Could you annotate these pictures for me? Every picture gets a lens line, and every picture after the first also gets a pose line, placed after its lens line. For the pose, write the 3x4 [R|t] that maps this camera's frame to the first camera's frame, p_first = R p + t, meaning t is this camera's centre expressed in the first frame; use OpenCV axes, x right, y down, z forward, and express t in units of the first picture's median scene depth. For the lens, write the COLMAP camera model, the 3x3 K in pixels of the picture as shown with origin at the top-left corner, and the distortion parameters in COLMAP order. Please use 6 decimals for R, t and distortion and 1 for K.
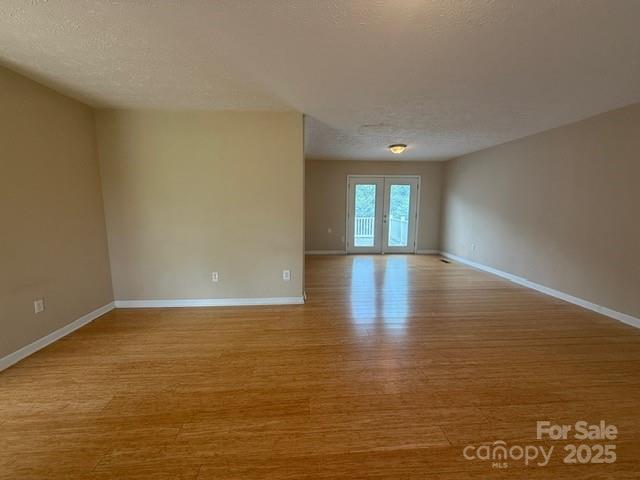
lens RADIAL K [[255.1, 0, 320.0], [0, 255.1, 240.0], [0, 0, 1]] dist [0.003804, 0.000521]
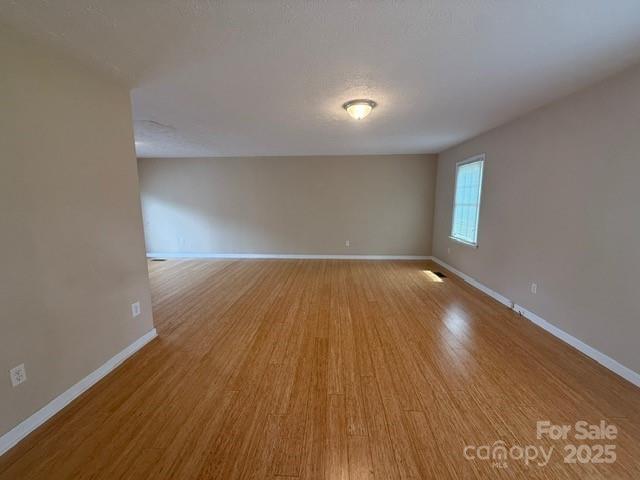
lens RADIAL K [[255.1, 0, 320.0], [0, 255.1, 240.0], [0, 0, 1]] dist [0.003804, 0.000521]
pose [[0.122968, -0.159881, 0.979447, -1.262503], [0.148512, 0.978789, 0.141128, -0.134265], [-0.981235, 0.128105, 0.144104, 0.604640]]
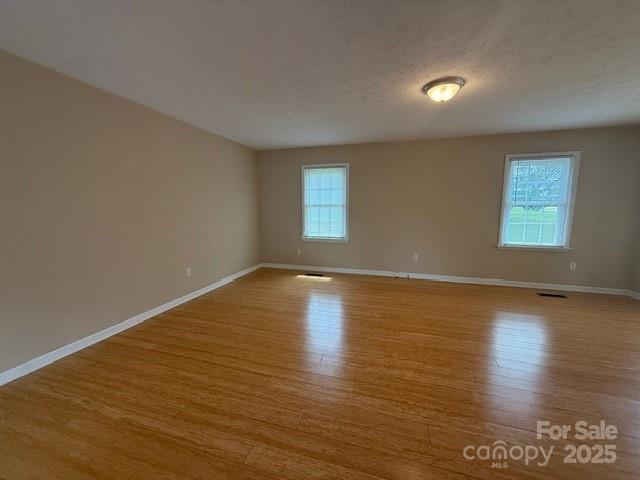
lens RADIAL K [[255.1, 0, 320.0], [0, 255.1, 240.0], [0, 0, 1]] dist [0.003804, 0.000521]
pose [[-0.936661, -0.051751, 0.346394, 0.318421], [0.047774, 0.960901, 0.272740, -0.285389], [-0.346965, 0.272014, -0.897566, 1.959003]]
